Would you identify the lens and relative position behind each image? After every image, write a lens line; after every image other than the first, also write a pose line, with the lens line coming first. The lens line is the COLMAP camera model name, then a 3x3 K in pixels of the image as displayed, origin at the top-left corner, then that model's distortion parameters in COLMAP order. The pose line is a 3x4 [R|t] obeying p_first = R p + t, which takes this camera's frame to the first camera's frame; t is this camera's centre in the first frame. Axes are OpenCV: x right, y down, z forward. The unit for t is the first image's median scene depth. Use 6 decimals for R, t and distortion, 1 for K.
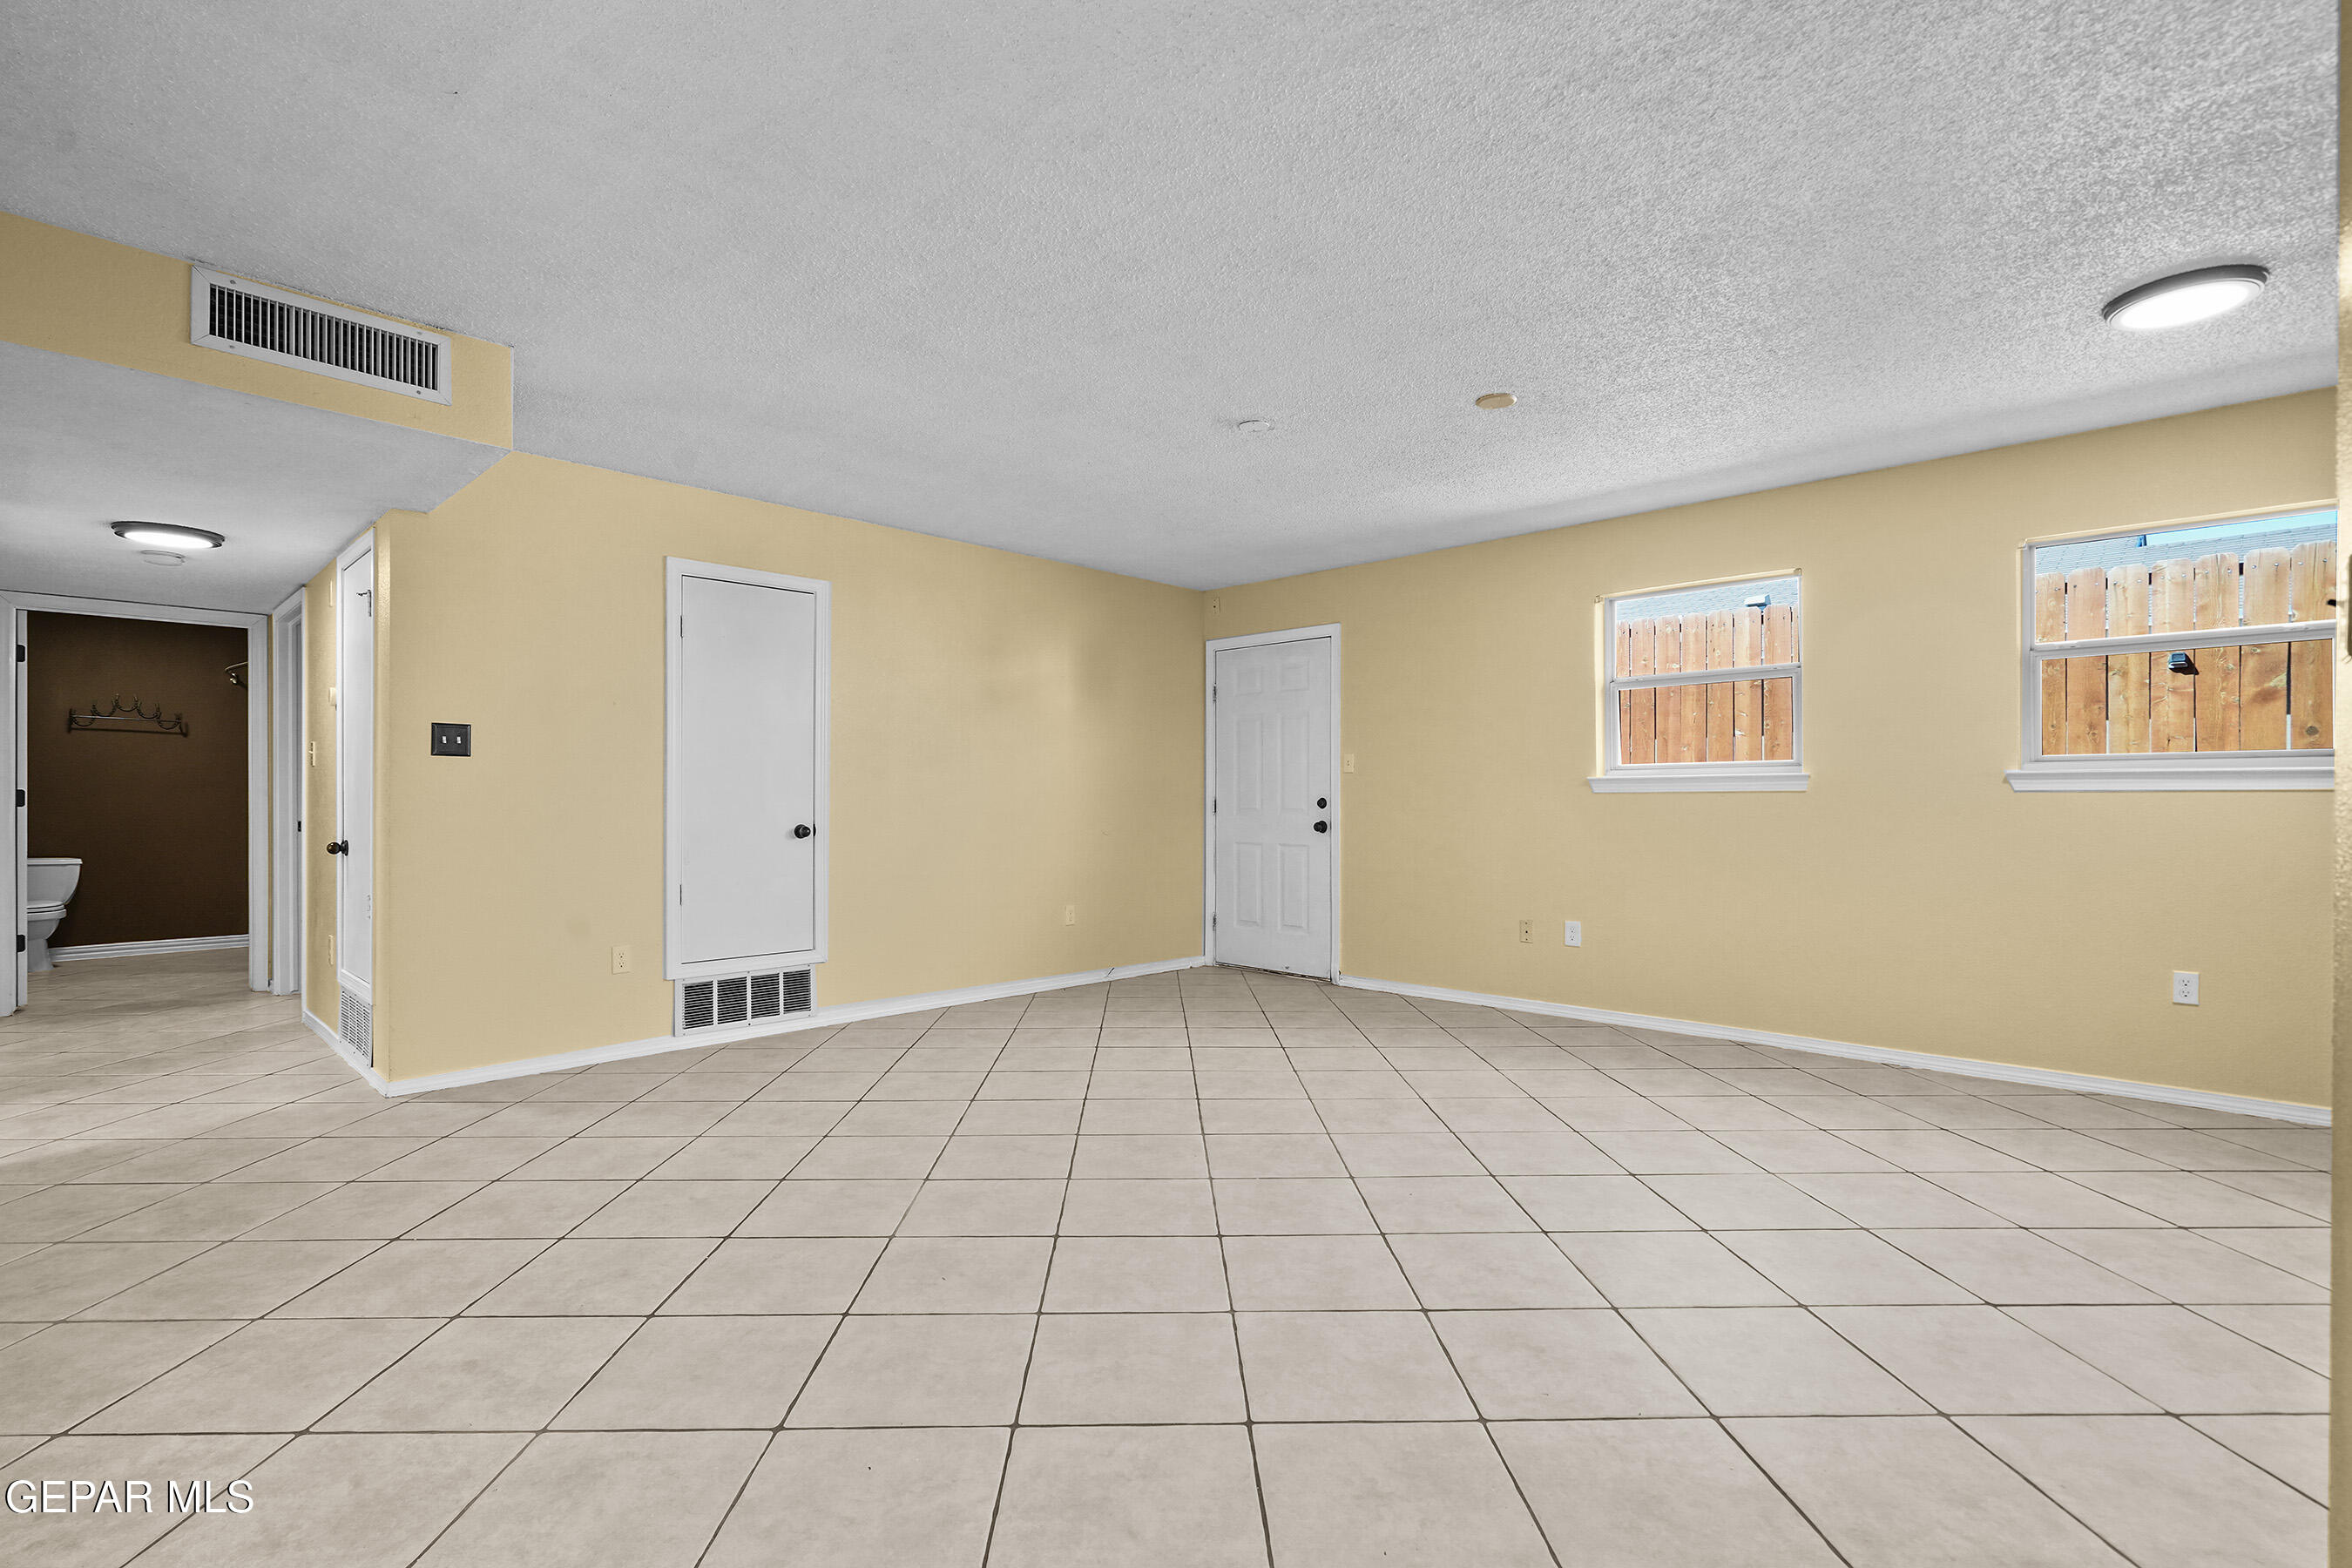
lens RADIAL K [[1077.8, 0, 1163.6], [0, 1077.8, 788.4], [0, 0, 1]] dist [-0.002154, 0.001479]
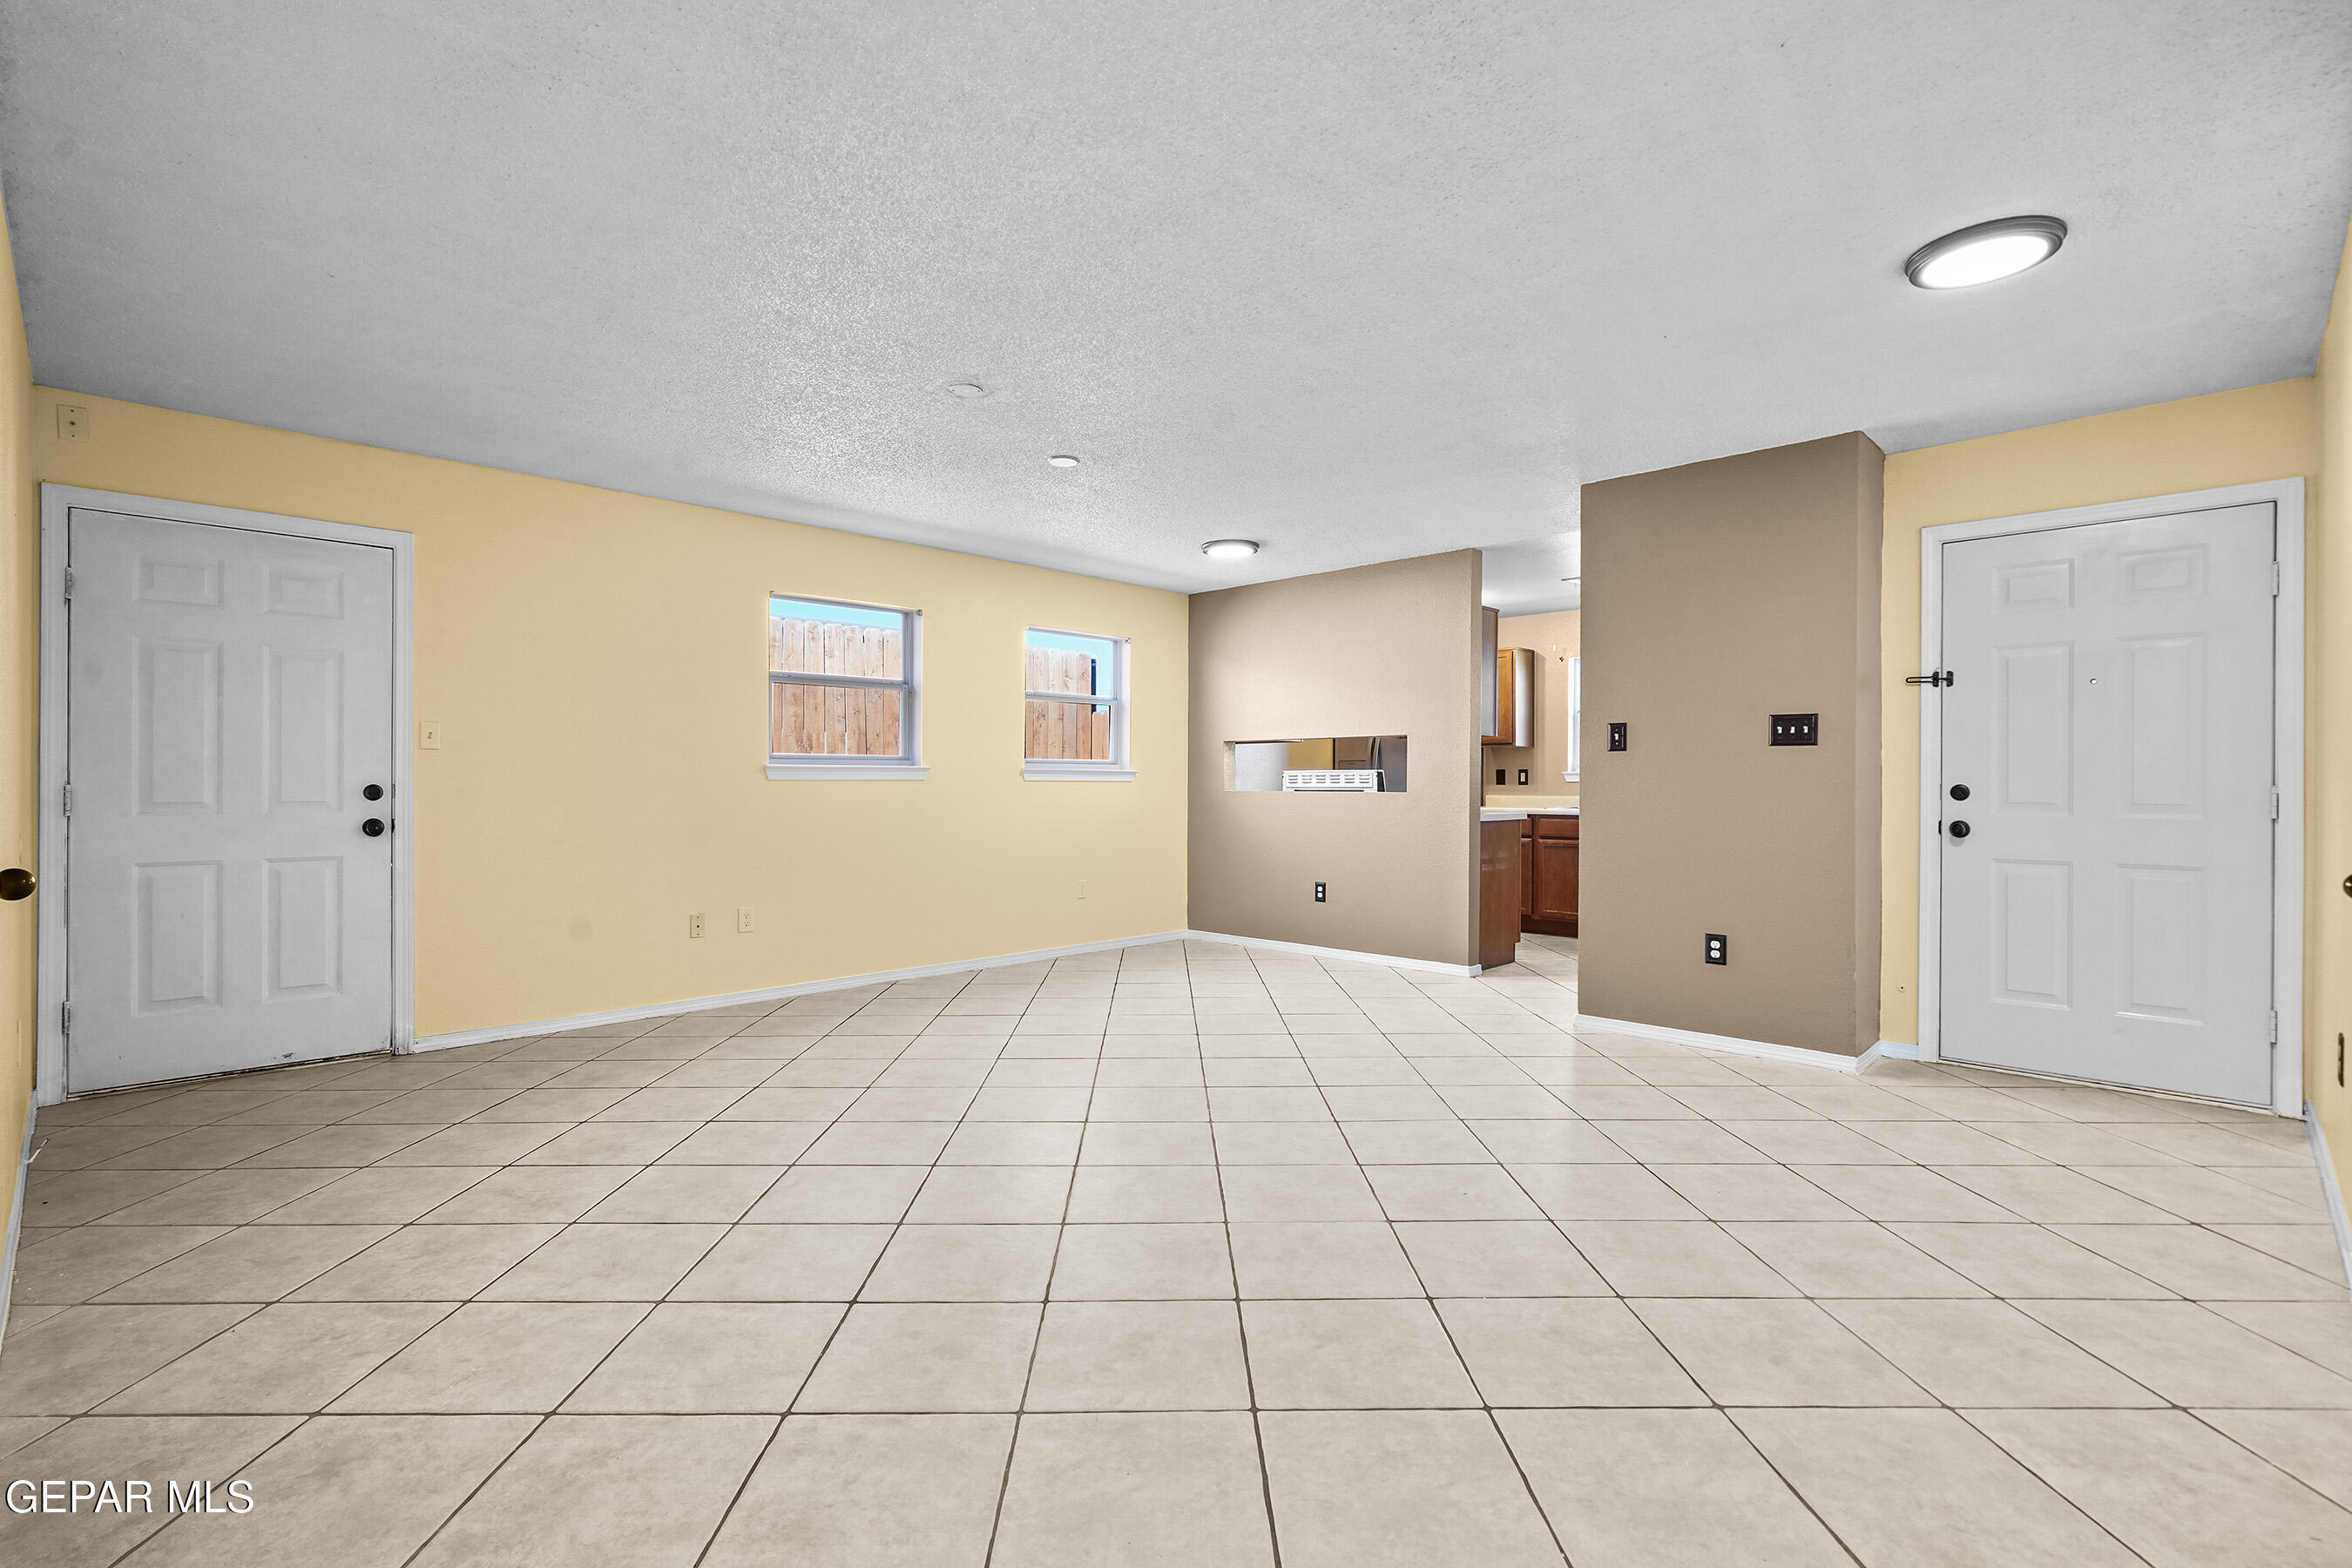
lens RADIAL K [[1077.8, 0, 1165.7], [0, 1077.8, 783.5], [0, 0, 1]] dist [-0.002154, 0.001479]
pose [[0.007229, 0.000797, 0.999974, -1.025572], [-0.011334, 0.999936, -0.000715, 0.005899], [-0.999910, -0.011329, 0.007238, 0.976362]]
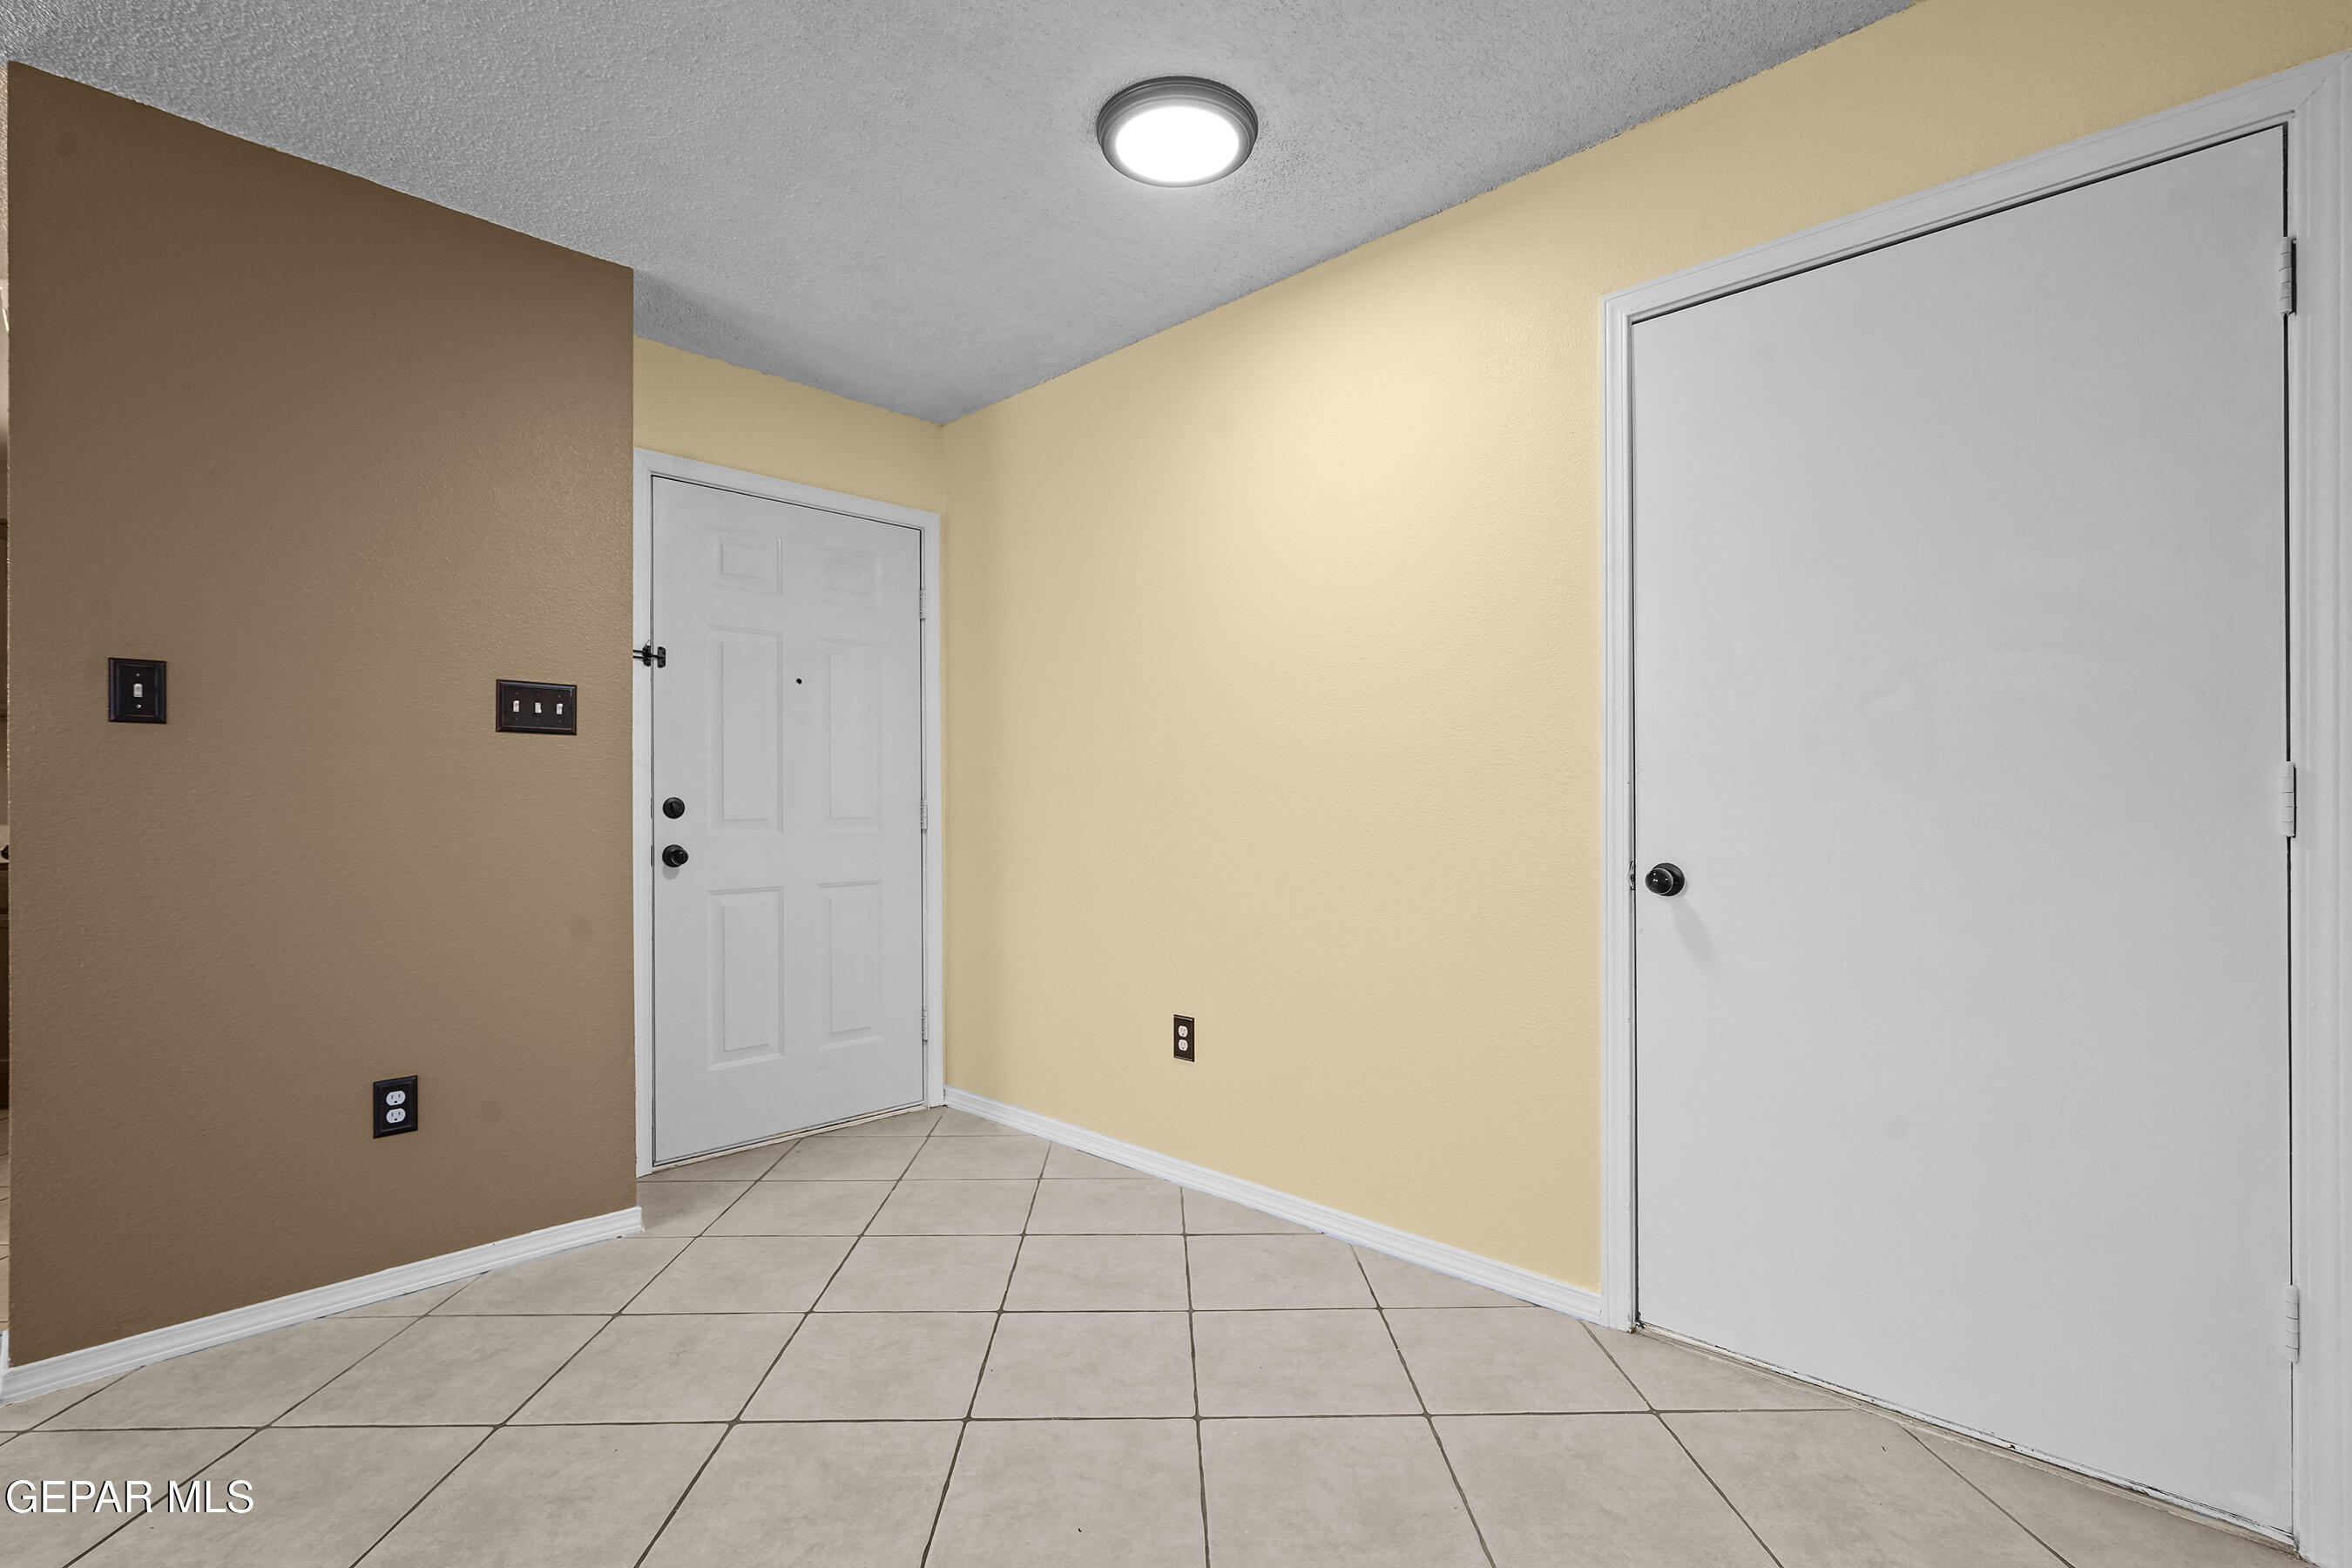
lens RADIAL K [[1077.8, 0, 1170.4], [0, 1077.8, 797.1], [0, 0, 1]] dist [-0.002154, 0.001479]
pose [[-0.999990, 0.004277, 0.001173, -0.187131], [0.004264, 0.999933, -0.010763, 0.007377], [-0.001219, -0.010758, -0.999941, 1.017857]]
